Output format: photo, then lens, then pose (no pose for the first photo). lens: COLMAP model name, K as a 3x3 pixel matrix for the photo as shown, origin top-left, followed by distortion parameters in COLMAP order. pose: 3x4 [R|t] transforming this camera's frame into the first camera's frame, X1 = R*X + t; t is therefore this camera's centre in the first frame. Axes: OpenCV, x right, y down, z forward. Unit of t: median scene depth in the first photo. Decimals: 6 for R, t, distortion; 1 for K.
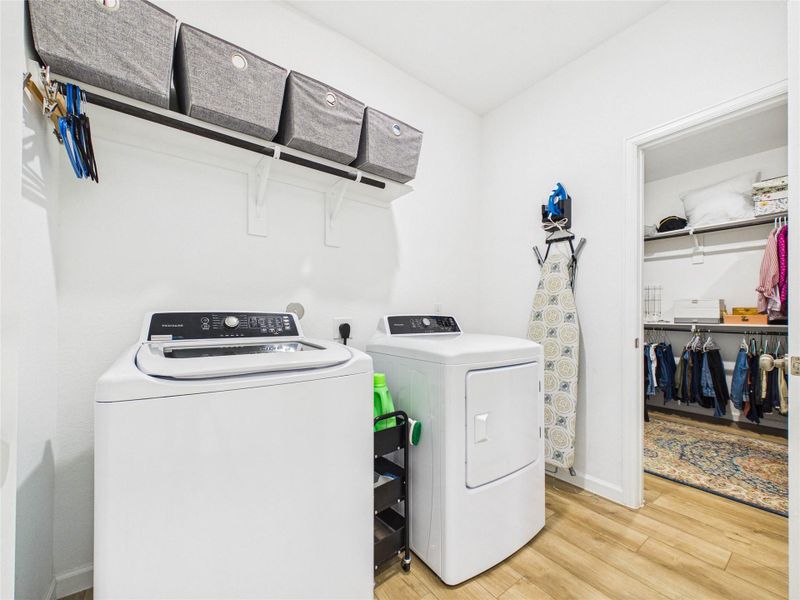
lens RADIAL K [[323.7, 0, 397.1], [0, 323.7, 306.4], [0, 0, 1]] dist [0.003503, -0.000928]
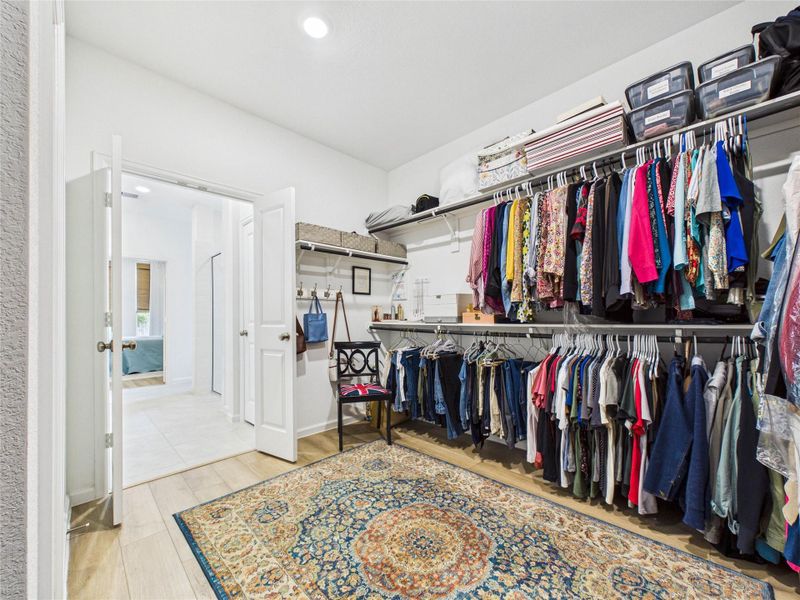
lens RADIAL K [[323.7, 0, 402.4], [0, 323.7, 303.1], [0, 0, 1]] dist [0.003503, -0.000928]
pose [[0.987641, -0.001409, 0.156730, 0.738959], [0.004178, 0.999841, -0.017337, 0.016479], [-0.156680, 0.017777, 0.987489, 0.214804]]
